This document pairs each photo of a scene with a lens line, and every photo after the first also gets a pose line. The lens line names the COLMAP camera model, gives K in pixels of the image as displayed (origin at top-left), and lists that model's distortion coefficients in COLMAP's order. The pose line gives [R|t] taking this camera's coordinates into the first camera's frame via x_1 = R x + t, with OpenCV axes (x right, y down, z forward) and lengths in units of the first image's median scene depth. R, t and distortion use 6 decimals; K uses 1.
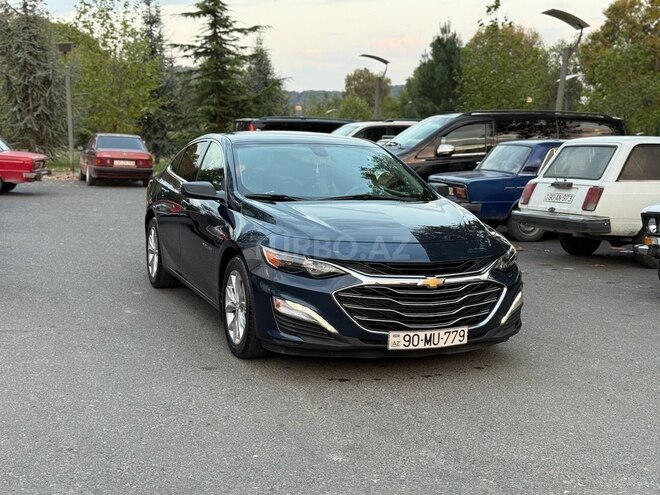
lens RADIAL K [[908.1, 0, 334.5], [0, 908.1, 248.8], [0, 0, 1]] dist [0.207847, -0.429929]
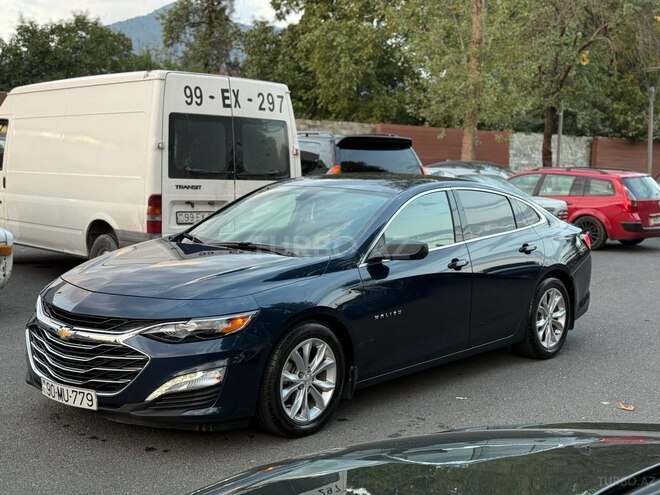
lens RADIAL K [[908.1, 0, 334.5], [0, 908.1, 248.8], [0, 0, 1]] dist [0.207847, -0.429929]
pose [[0.469513, 0.079289, -0.879358, 0.842027], [-0.117975, 0.992662, 0.026515, -0.084599], [0.875008, 0.091294, 0.475422, 0.623182]]
